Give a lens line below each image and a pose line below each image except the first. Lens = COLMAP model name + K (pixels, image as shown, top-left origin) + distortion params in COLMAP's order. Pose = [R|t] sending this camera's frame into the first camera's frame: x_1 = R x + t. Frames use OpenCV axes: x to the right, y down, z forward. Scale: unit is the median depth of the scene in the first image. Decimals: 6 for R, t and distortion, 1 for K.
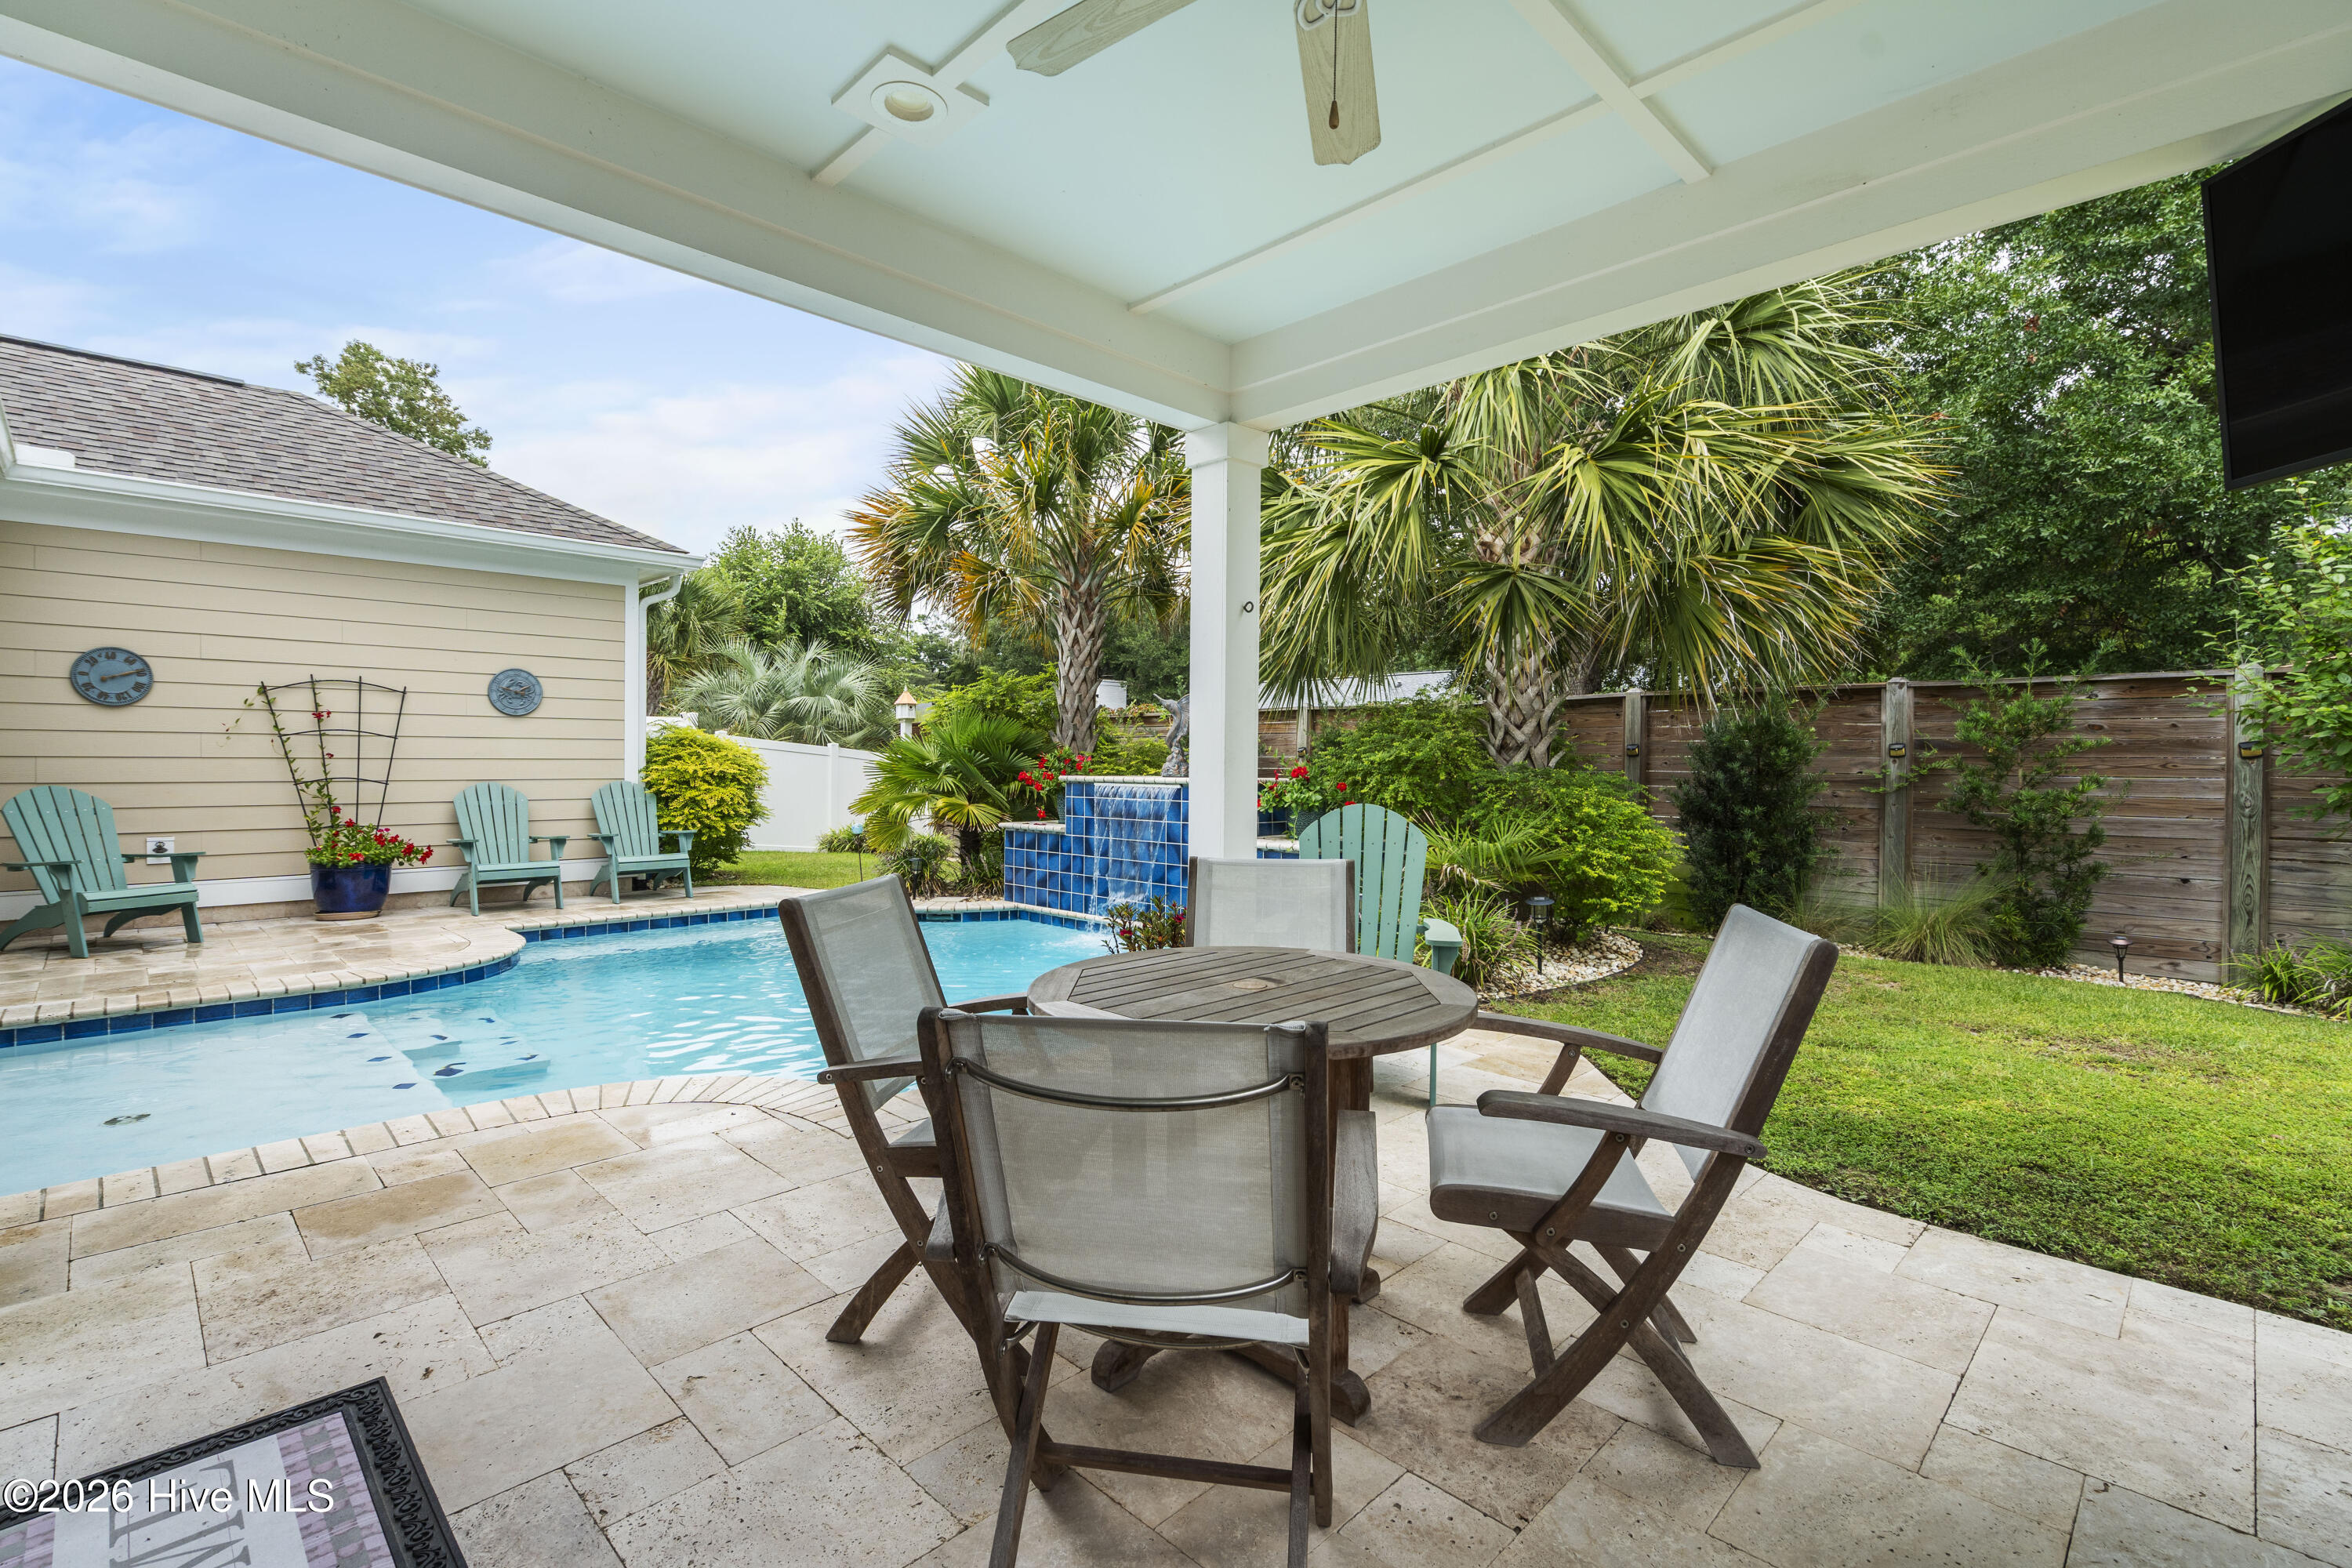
lens RADIAL K [[1071.0, 0, 1171.0], [0, 1071.0, 790.6], [0, 0, 1]] dist [-0.009464, 0.001830]
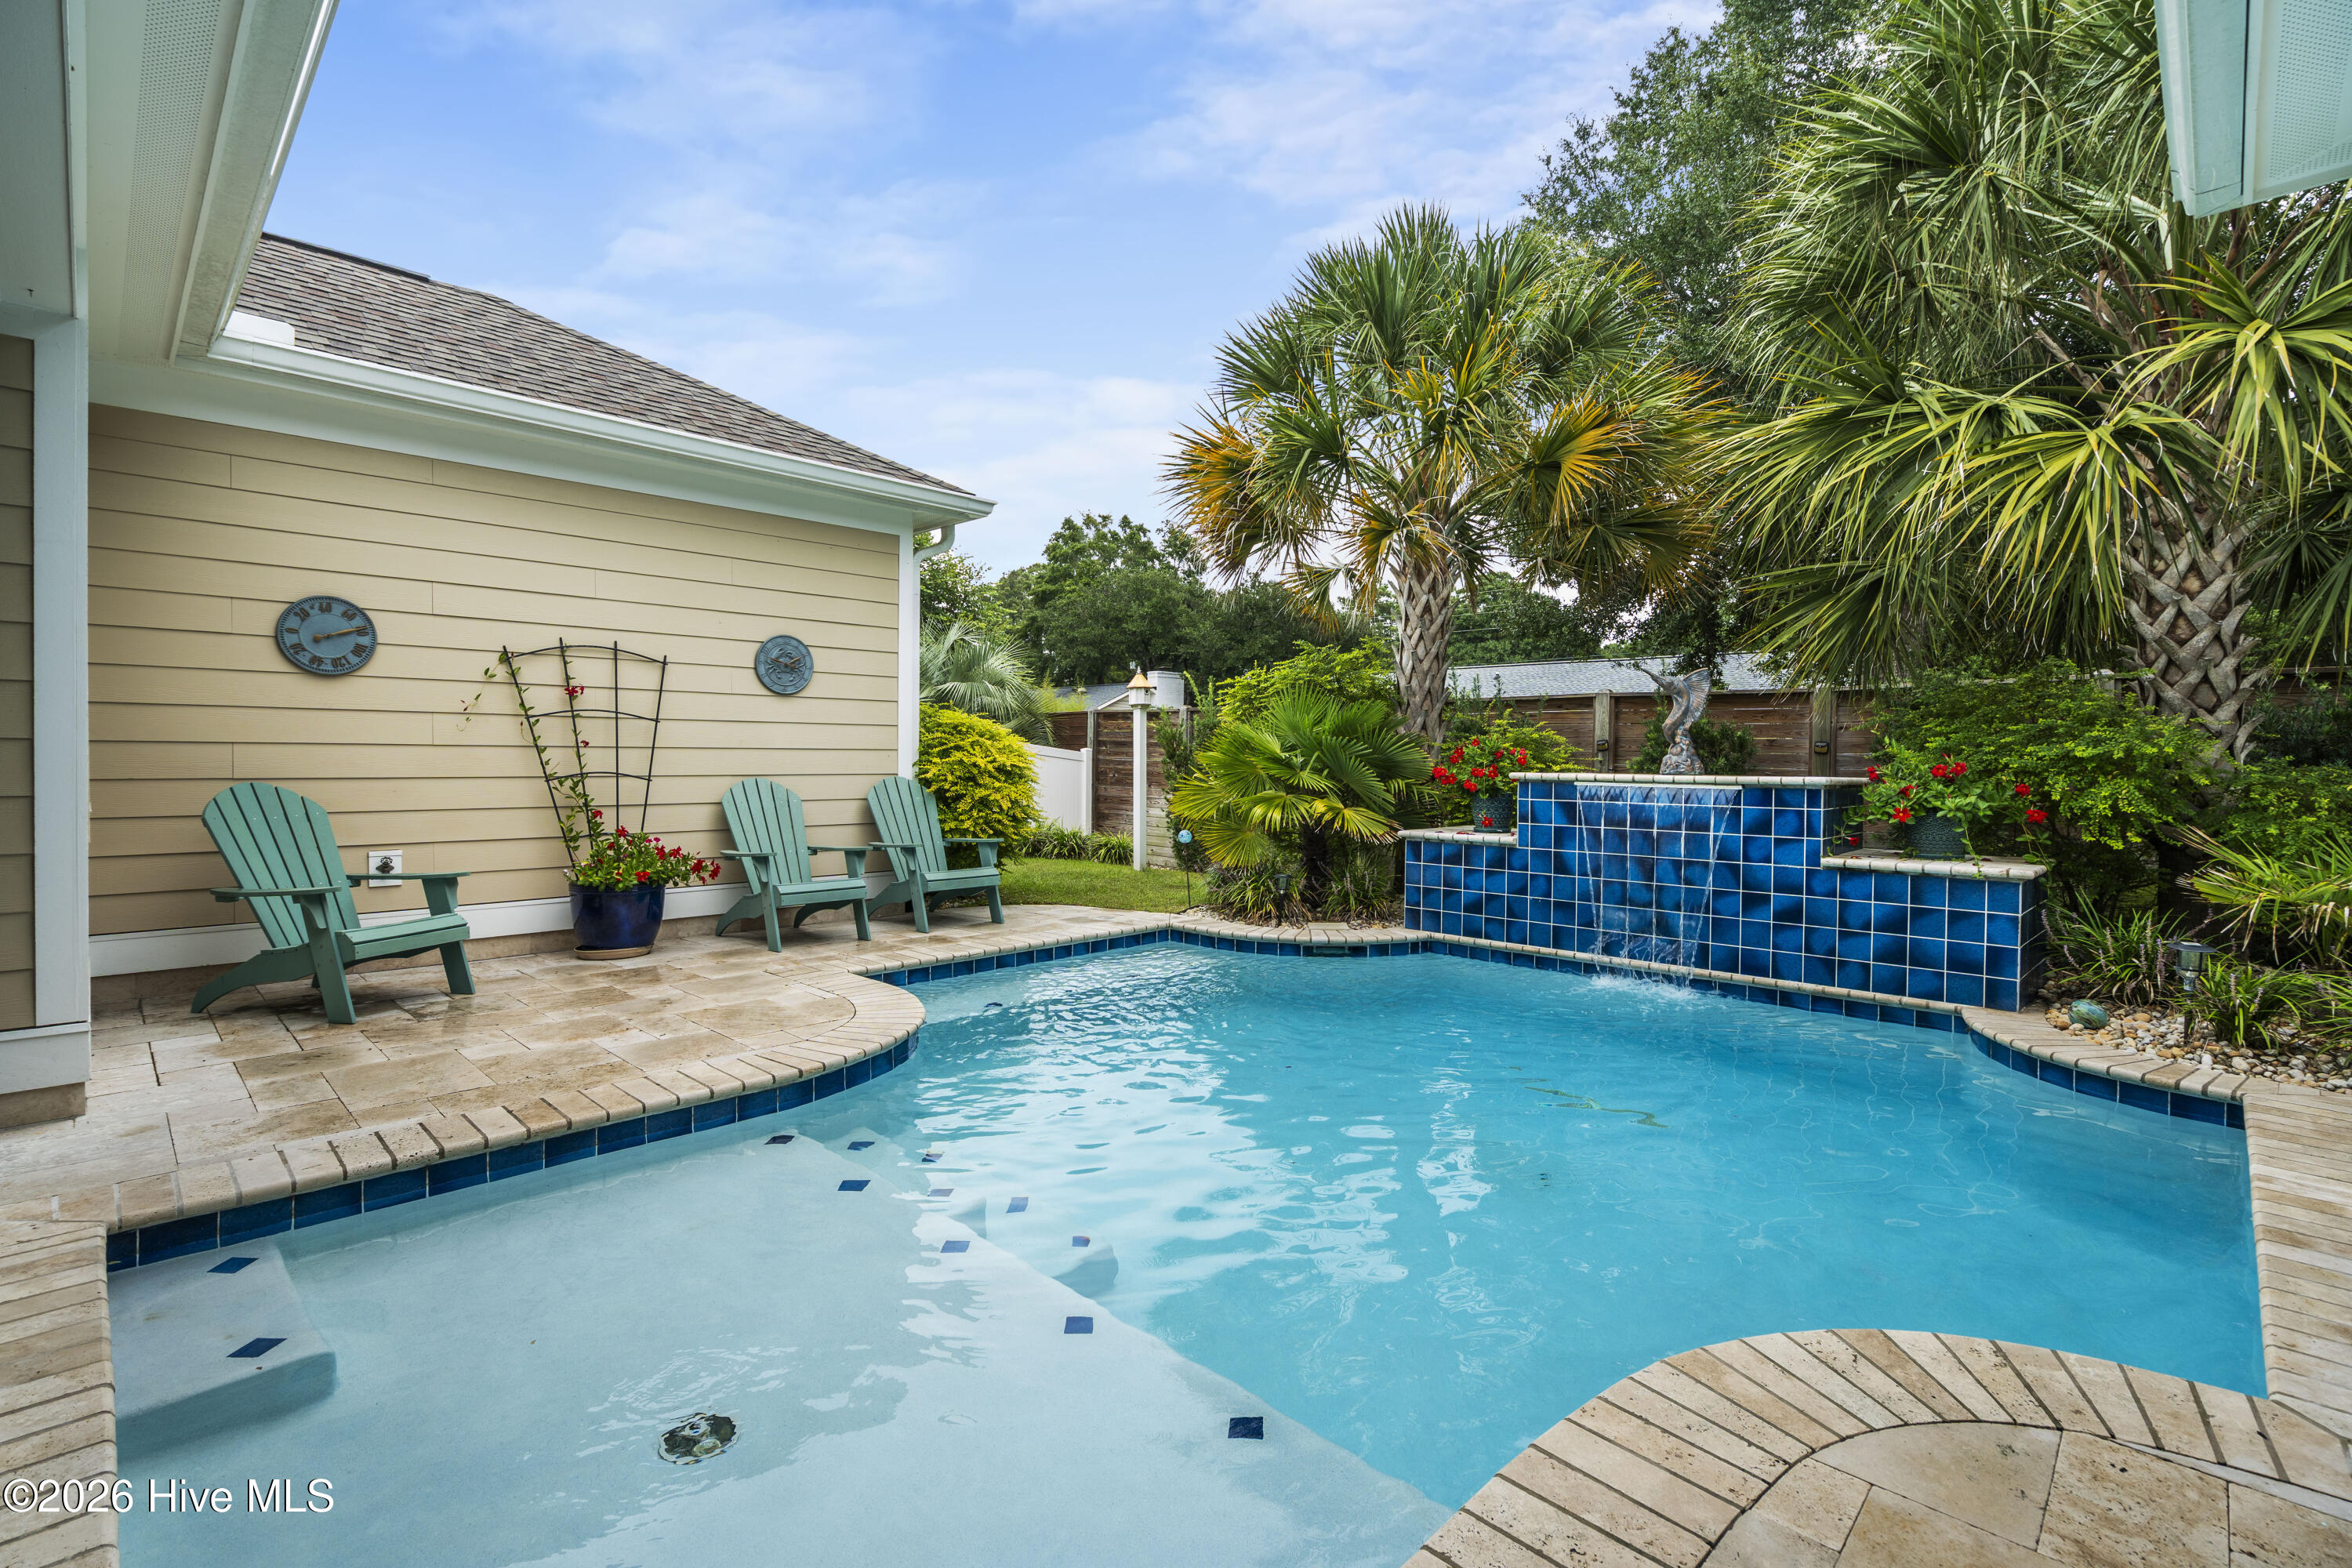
lens RADIAL K [[1071.0, 0, 1177.8], [0, 1071.0, 788.6], [0, 0, 1]] dist [-0.009464, 0.001830]
pose [[0.999928, 0.003043, 0.011650, -0.352380], [-0.003075, 0.999992, 0.002708, -0.003423], [-0.011642, -0.002744, 0.999928, 0.212813]]
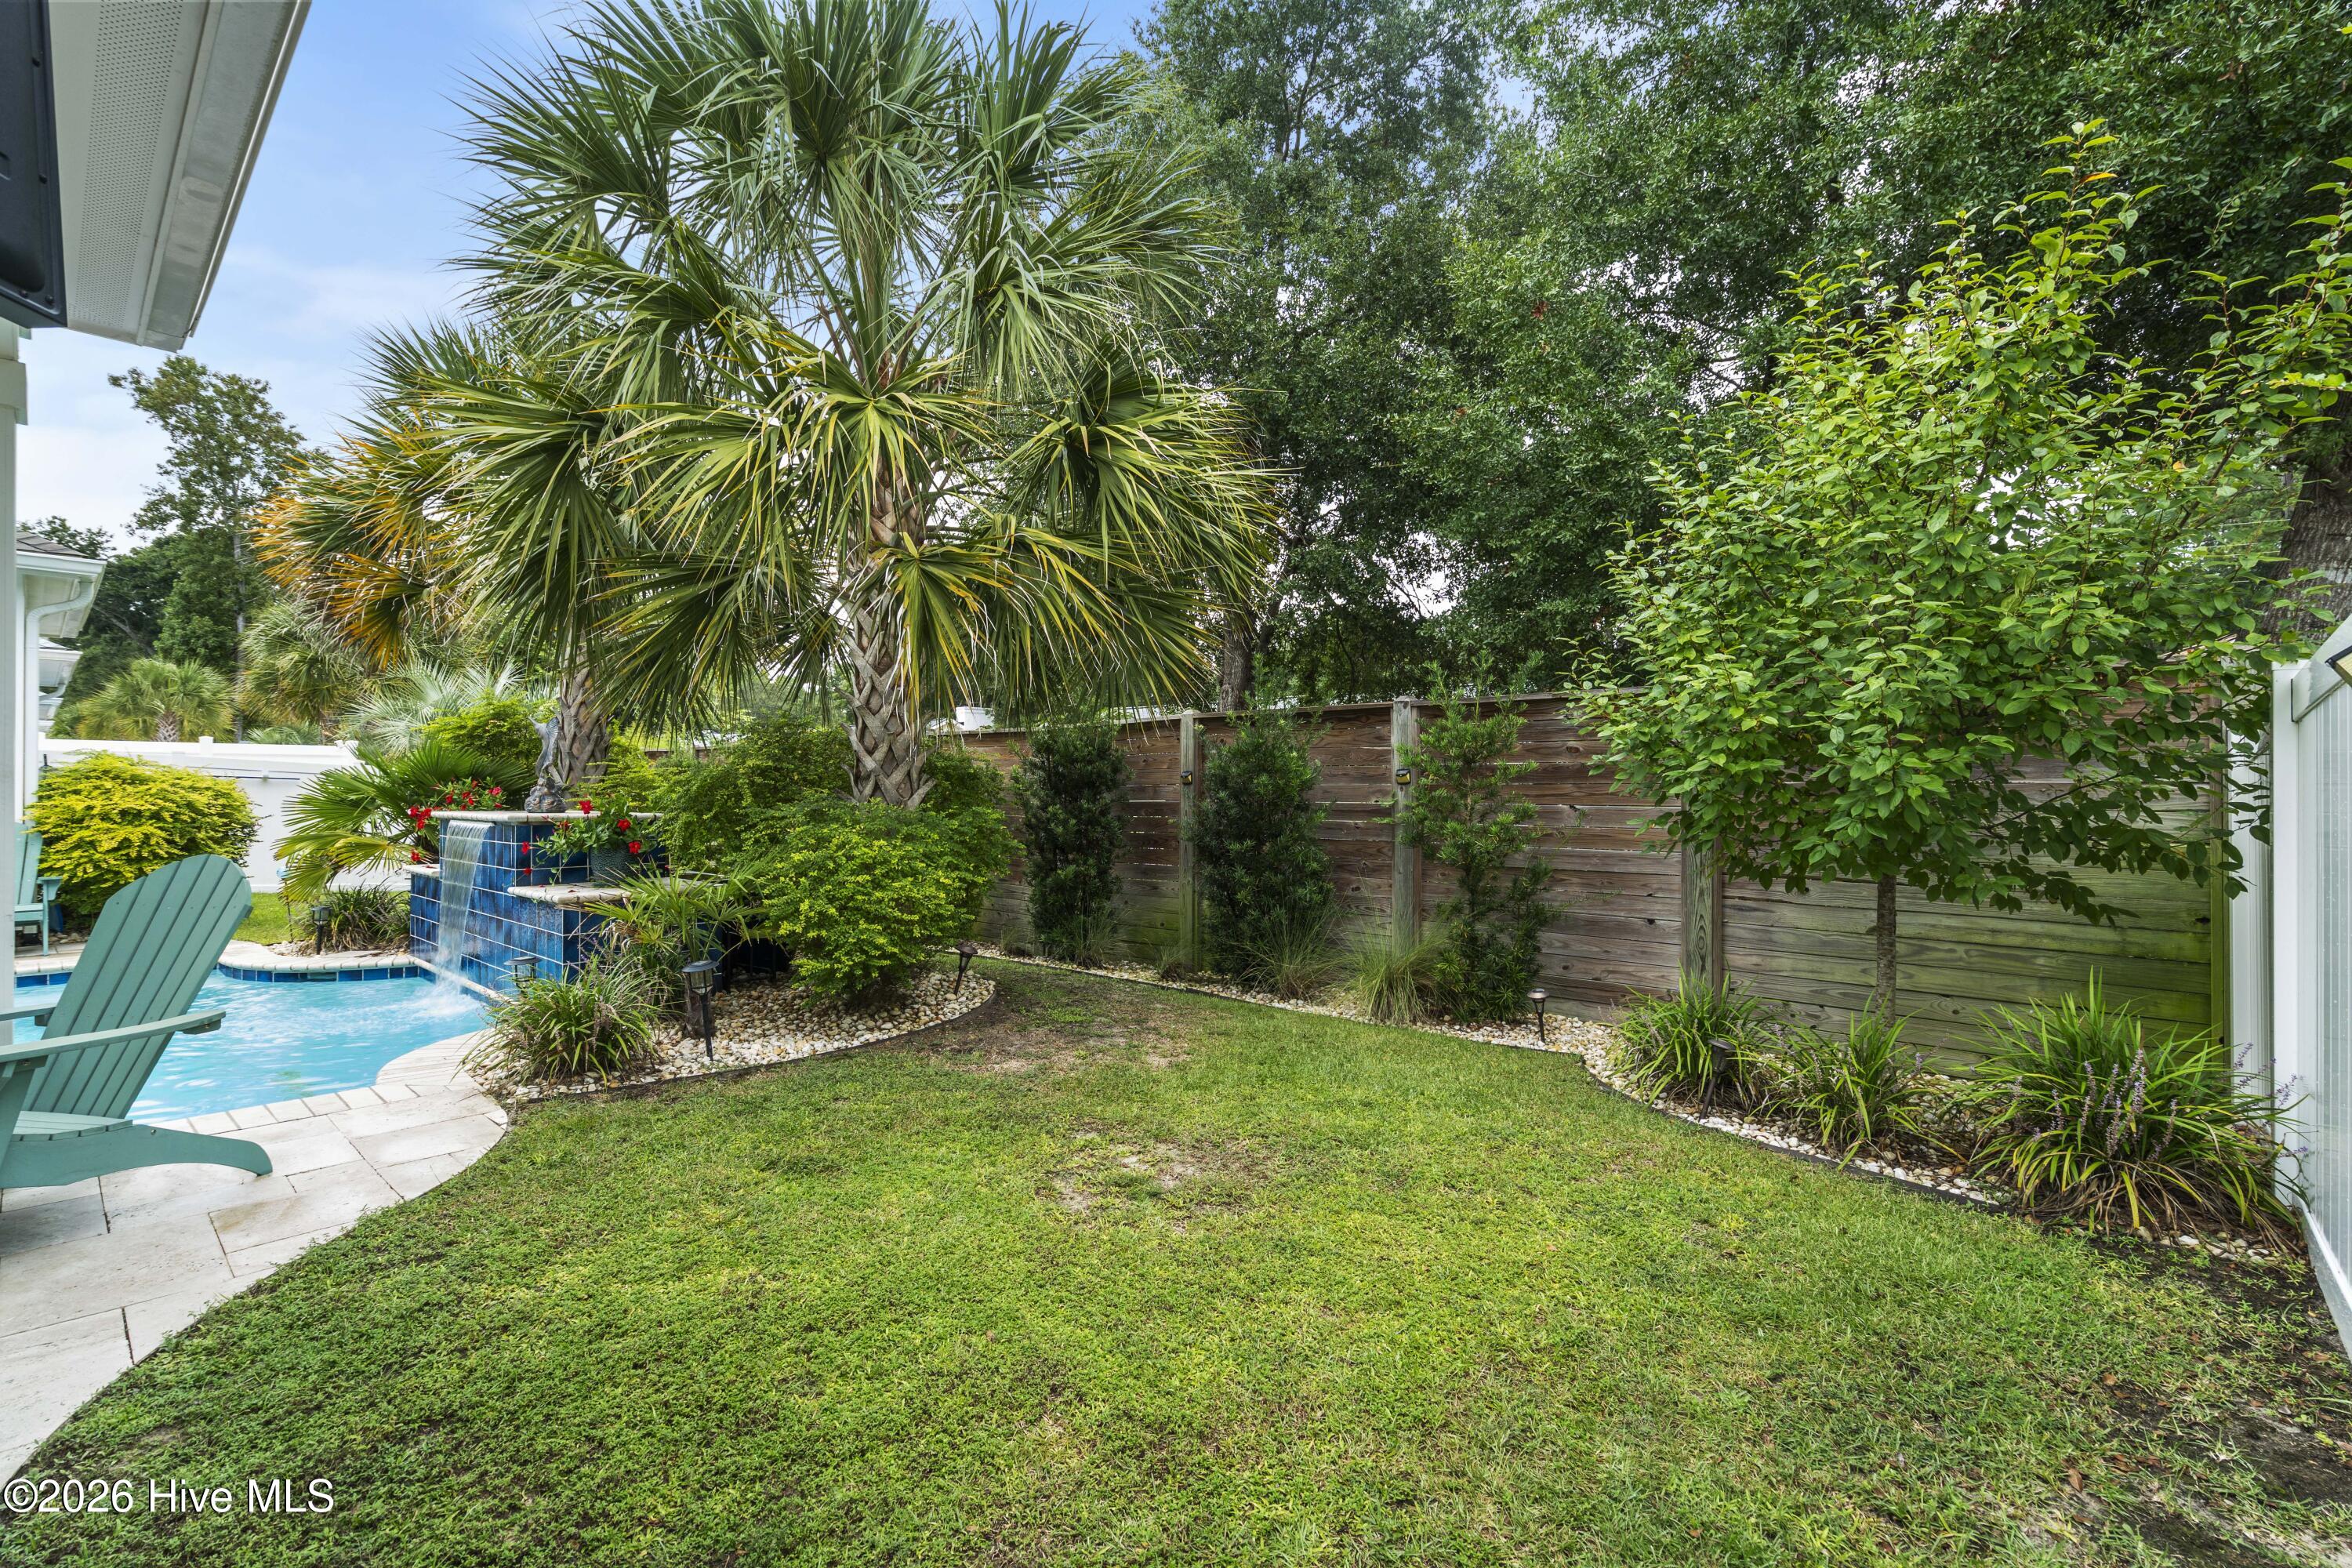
lens RADIAL K [[1071.0, 0, 1170.6], [0, 1071.0, 778.4], [0, 0, 1]] dist [-0.009464, 0.001830]
pose [[0.998592, -0.005483, 0.052768, 0.438917], [0.007454, 0.999279, -0.037224, -0.003952], [-0.052526, 0.037565, 0.997913, 0.108354]]
